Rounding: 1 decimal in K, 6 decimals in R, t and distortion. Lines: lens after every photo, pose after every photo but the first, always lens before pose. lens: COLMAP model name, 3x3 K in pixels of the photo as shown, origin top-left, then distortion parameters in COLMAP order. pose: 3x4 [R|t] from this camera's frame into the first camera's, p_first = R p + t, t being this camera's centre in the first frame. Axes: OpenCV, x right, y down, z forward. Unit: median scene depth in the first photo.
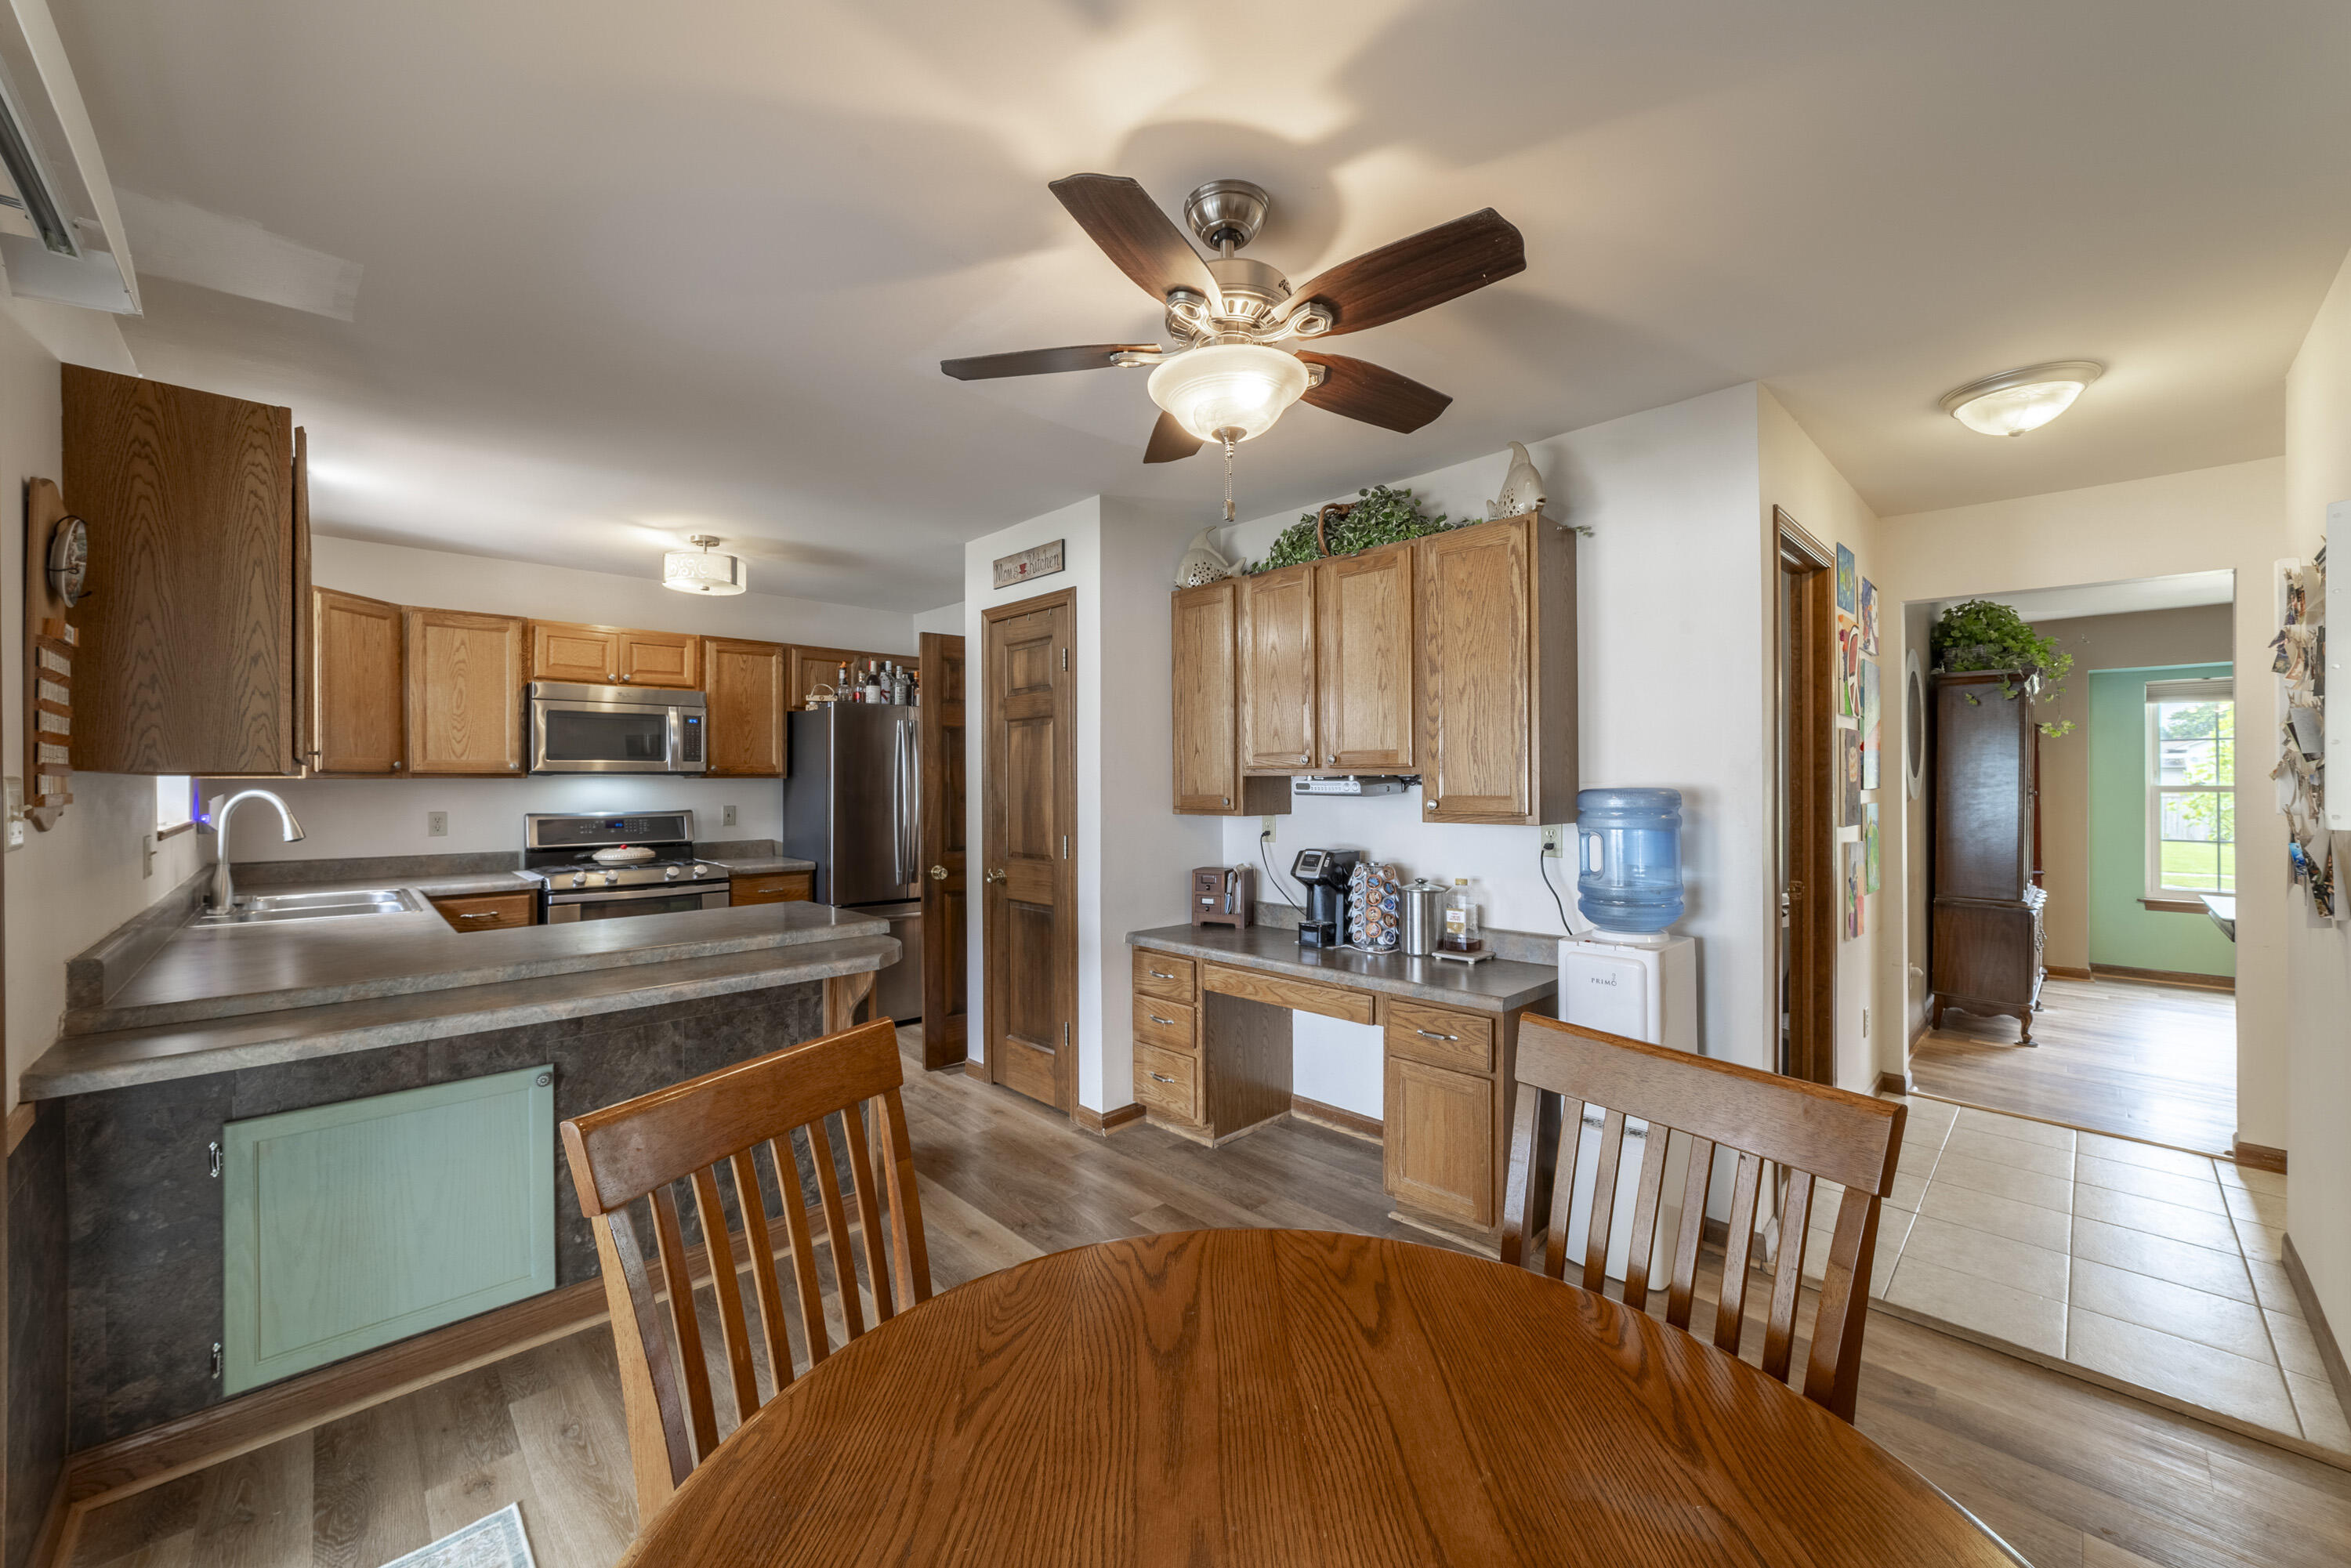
lens RADIAL K [[898.1, 0, 1180.2], [0, 898.1, 775.5], [0, 0, 1]] dist [-0.019217, 0.005678]
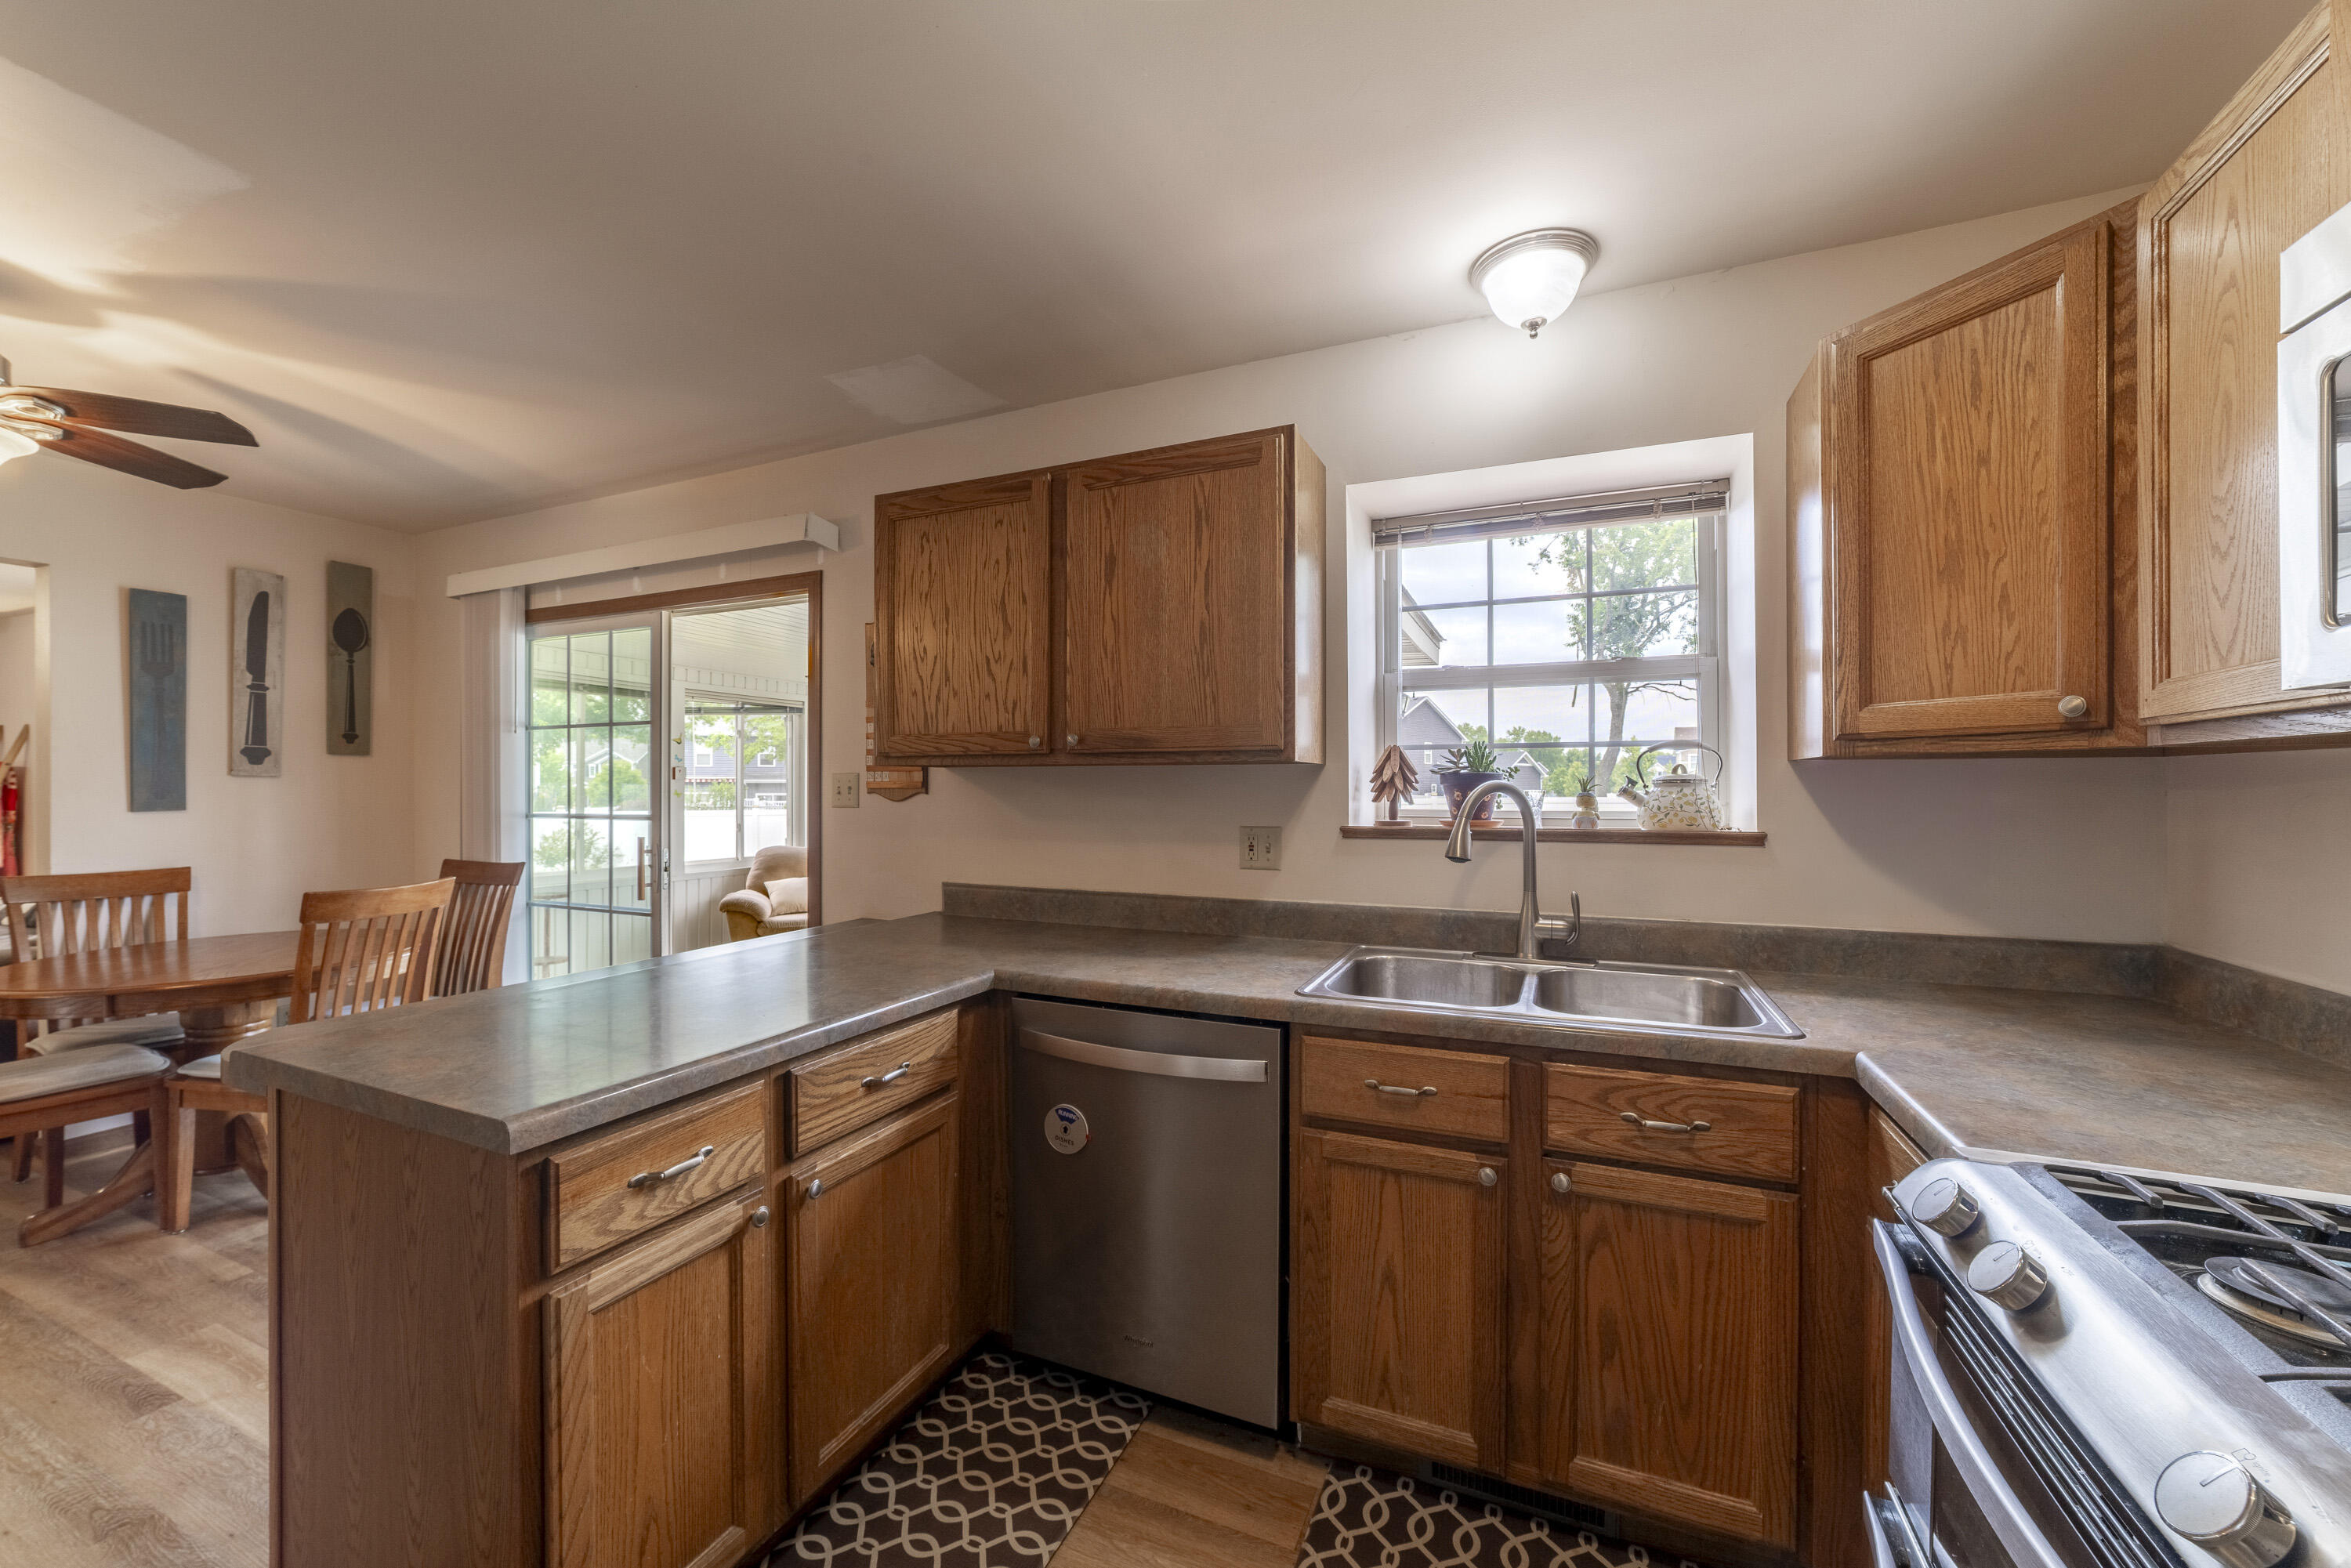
lens RADIAL K [[898.1, 0, 1176.6], [0, 898.1, 787.5], [0, 0, 1]] dist [-0.019217, 0.005678]
pose [[-0.927352, 0.005300, -0.374153, -0.414808], [0.006680, 0.999975, -0.002393, 0.016059], [0.374131, -0.004718, -0.927364, 1.094338]]
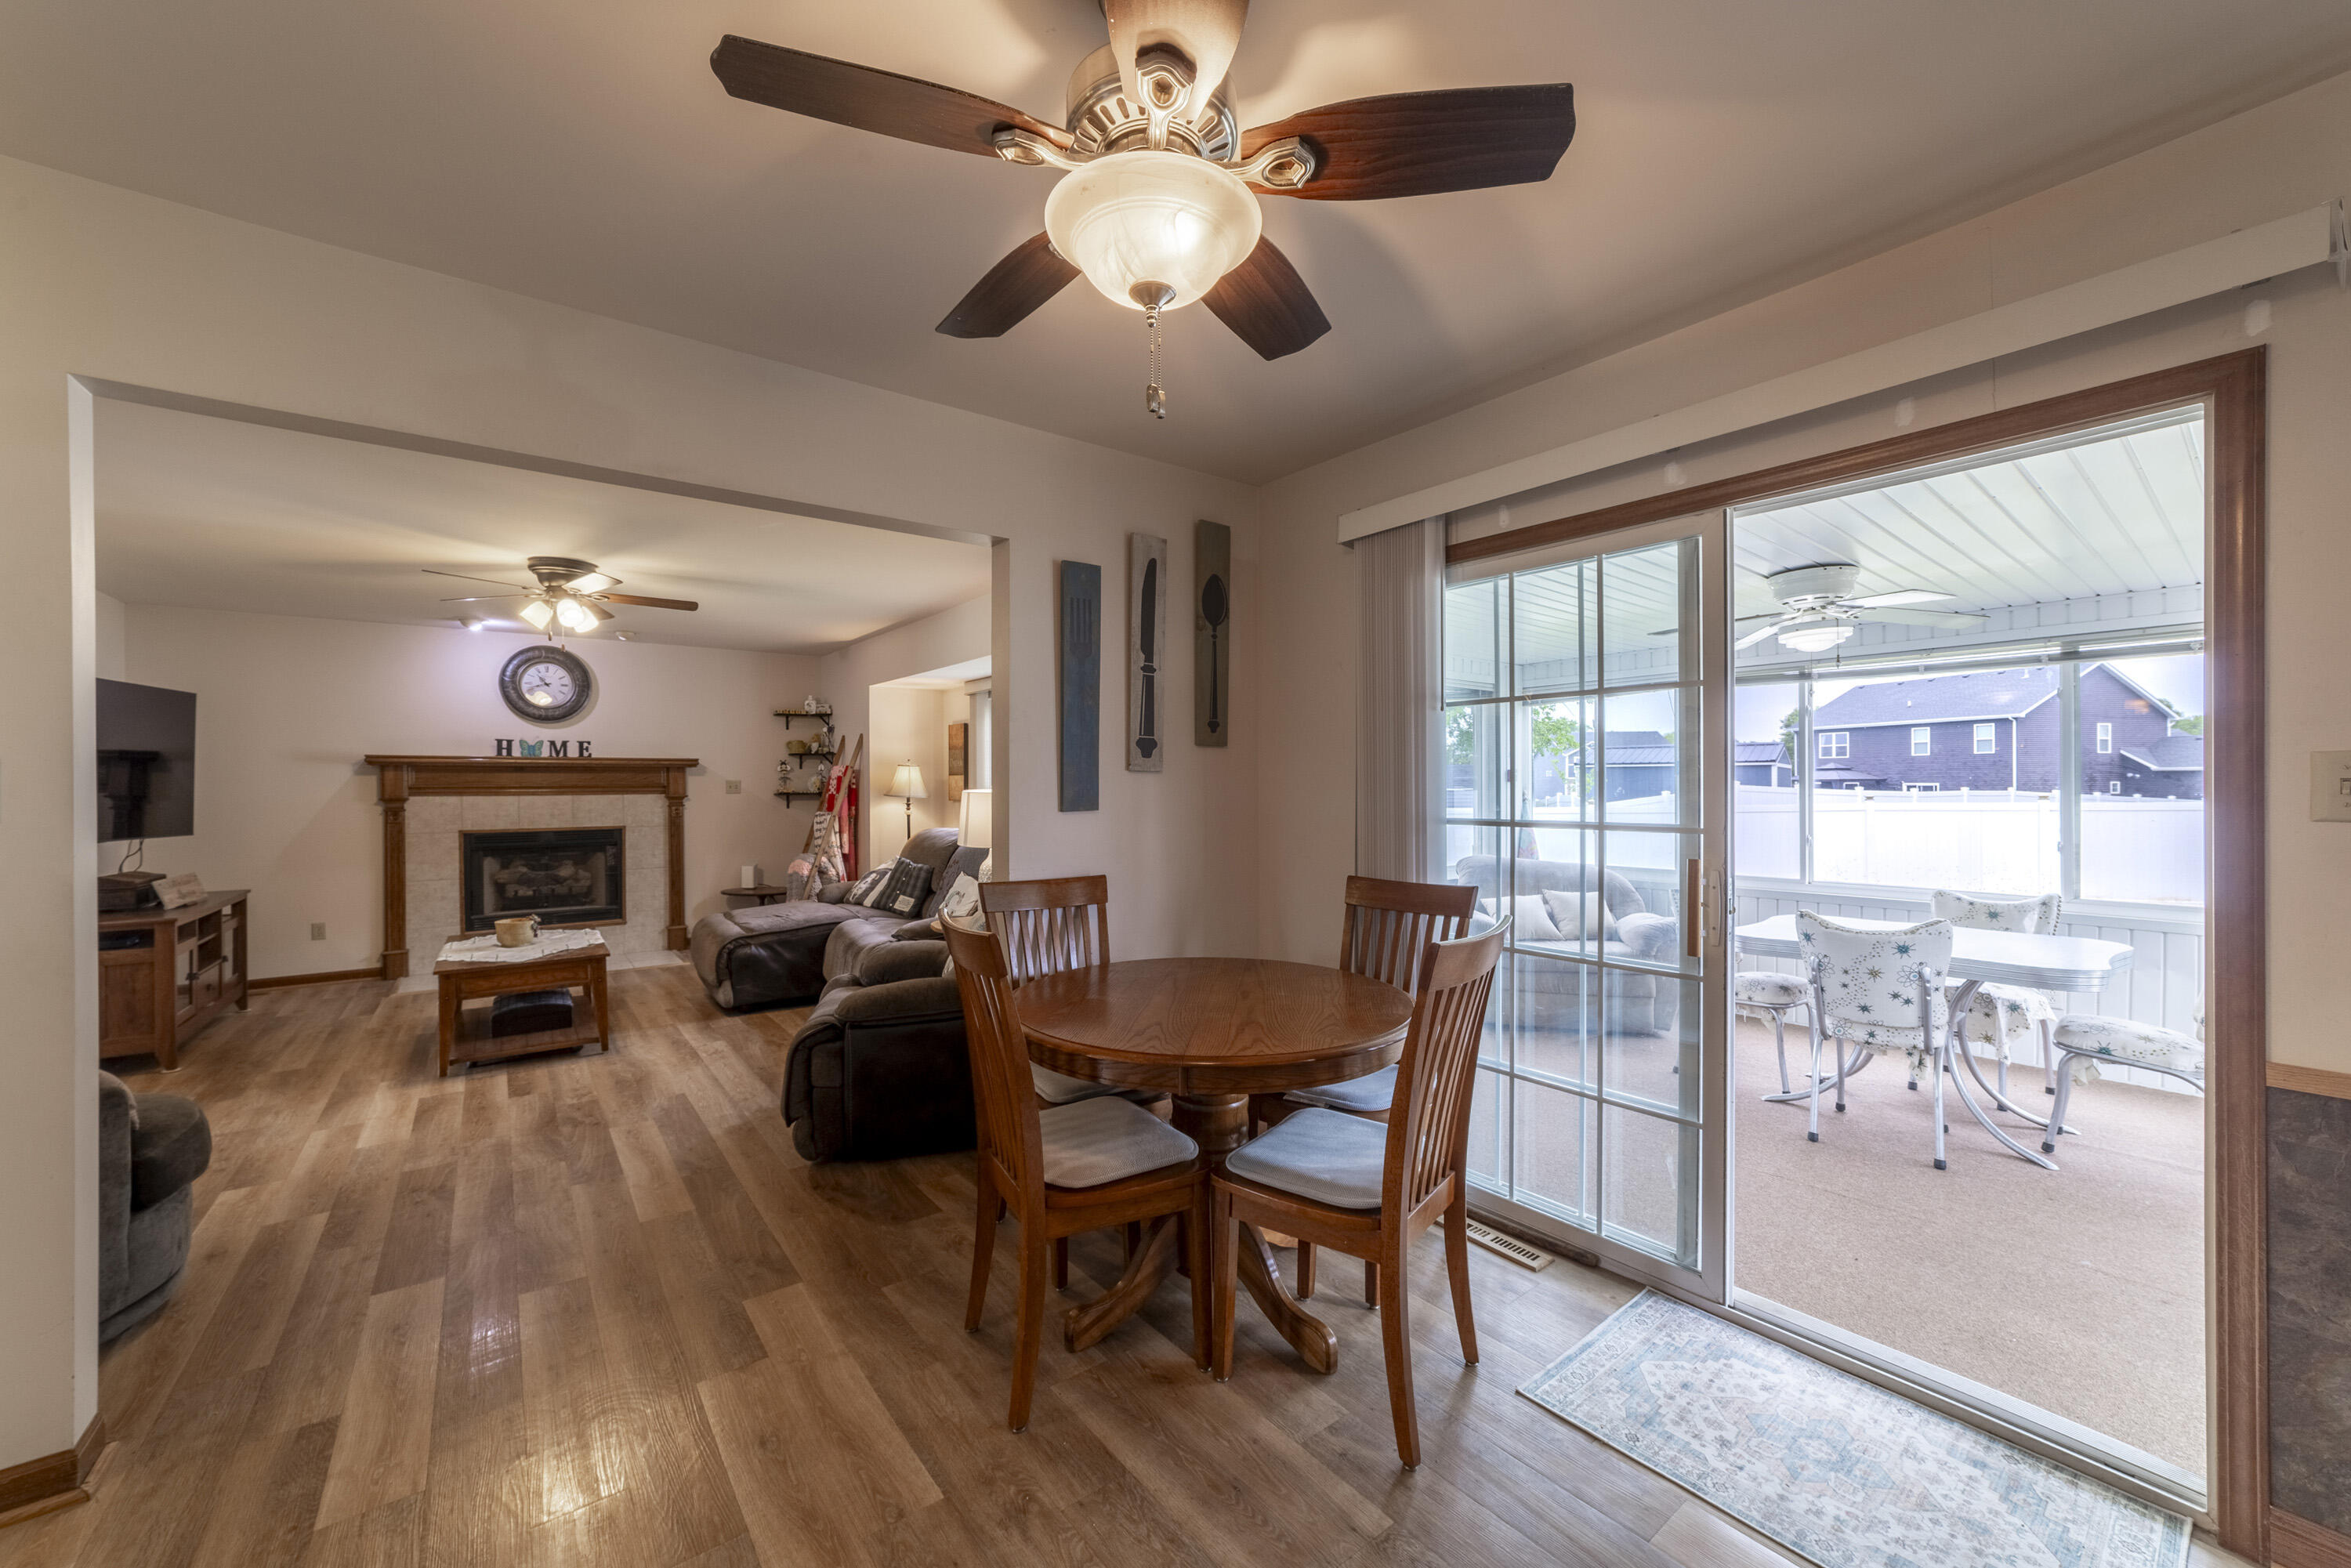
lens RADIAL K [[898.1, 0, 1173.6], [0, 898.1, 784.3], [0, 0, 1]] dist [-0.019217, 0.005678]
pose [[-0.993752, 0.007731, 0.111345, -0.018741], [0.007009, 0.999952, -0.006873, 0.013645], [-0.111393, -0.006050, -0.993758, 0.719246]]
